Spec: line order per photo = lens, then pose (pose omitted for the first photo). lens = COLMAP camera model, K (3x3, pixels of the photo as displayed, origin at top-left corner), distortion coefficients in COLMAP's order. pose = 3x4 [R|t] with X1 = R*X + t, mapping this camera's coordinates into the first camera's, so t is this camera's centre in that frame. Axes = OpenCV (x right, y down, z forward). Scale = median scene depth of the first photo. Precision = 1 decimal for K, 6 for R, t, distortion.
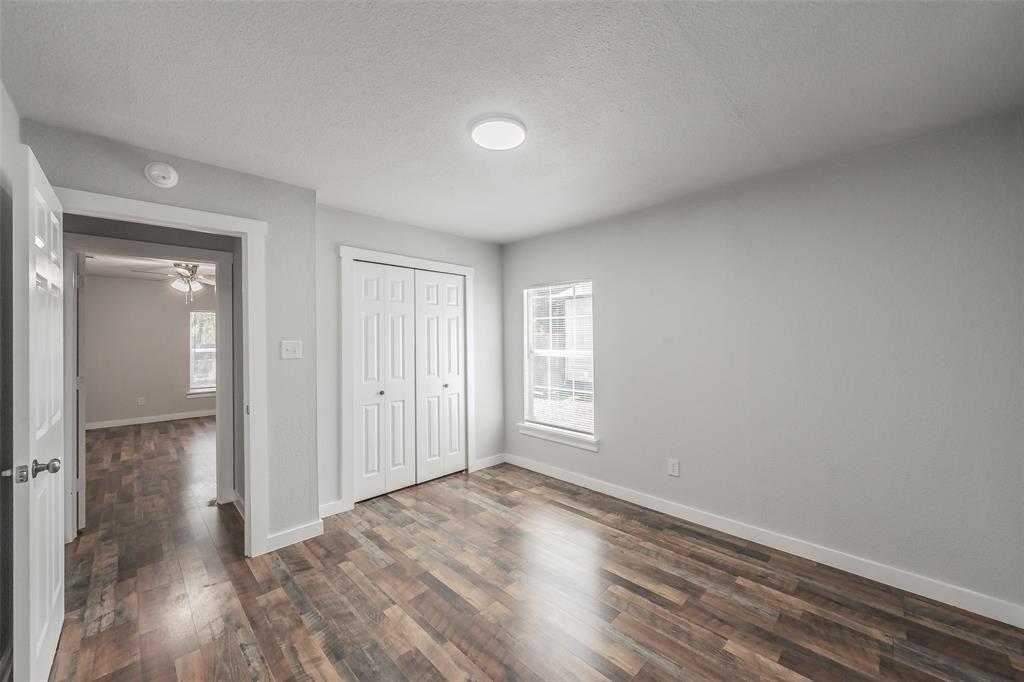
lens RADIAL K [[379.2, 0, 509.8], [0, 379.2, 334.7], [0, 0, 1]] dist [-0.000718, -0.000025]
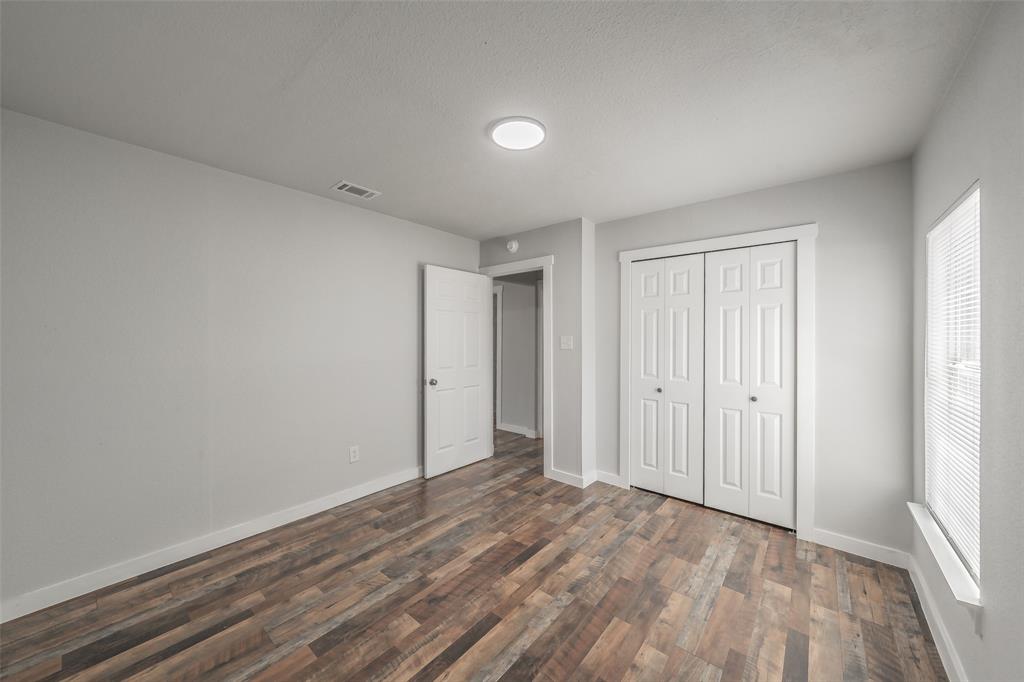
lens RADIAL K [[368.3, 0, 507.8], [0, 368.3, 336.8], [0, 0, 1]] dist [-0.000216, 0.000041]
pose [[0.092767, 0.008003, -0.995656, 0.598181], [0.006413, 0.999942, 0.008635, 0.005016], [0.995667, -0.007186, 0.092710, 0.542785]]
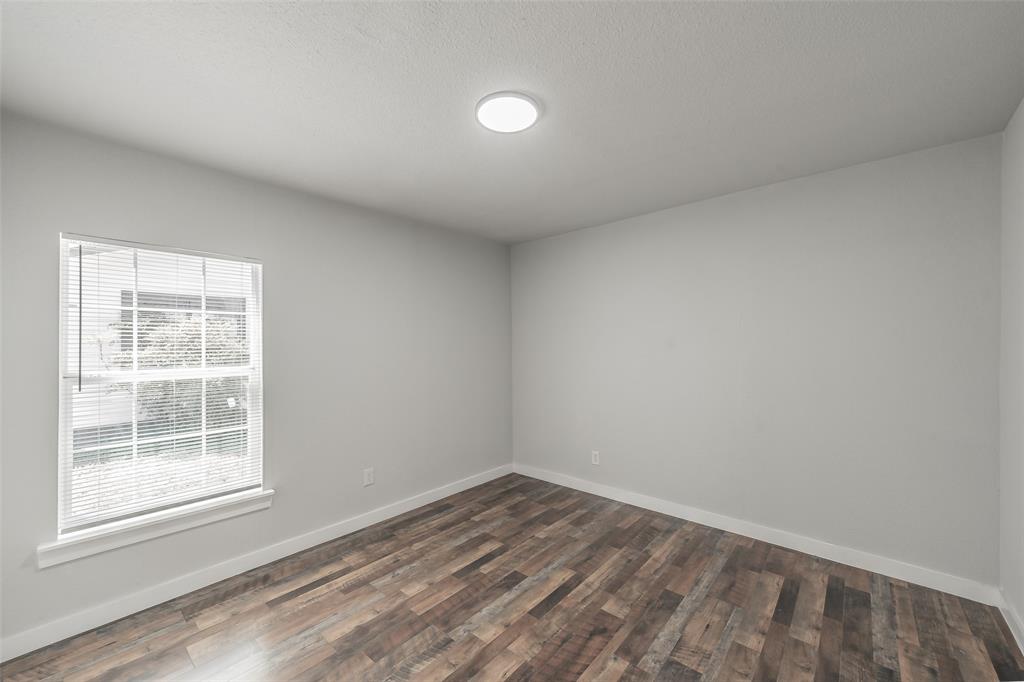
lens RADIAL K [[407.0, 0, 499.9], [0, 407.0, 339.2], [0, 0, 1]] dist [0.001067, -0.000200]
pose [[-0.047688, 0.015316, 0.998745, -0.602145], [-0.000690, 0.999882, -0.015367, 0.007927], [-0.998862, -0.001422, -0.047672, 0.657670]]
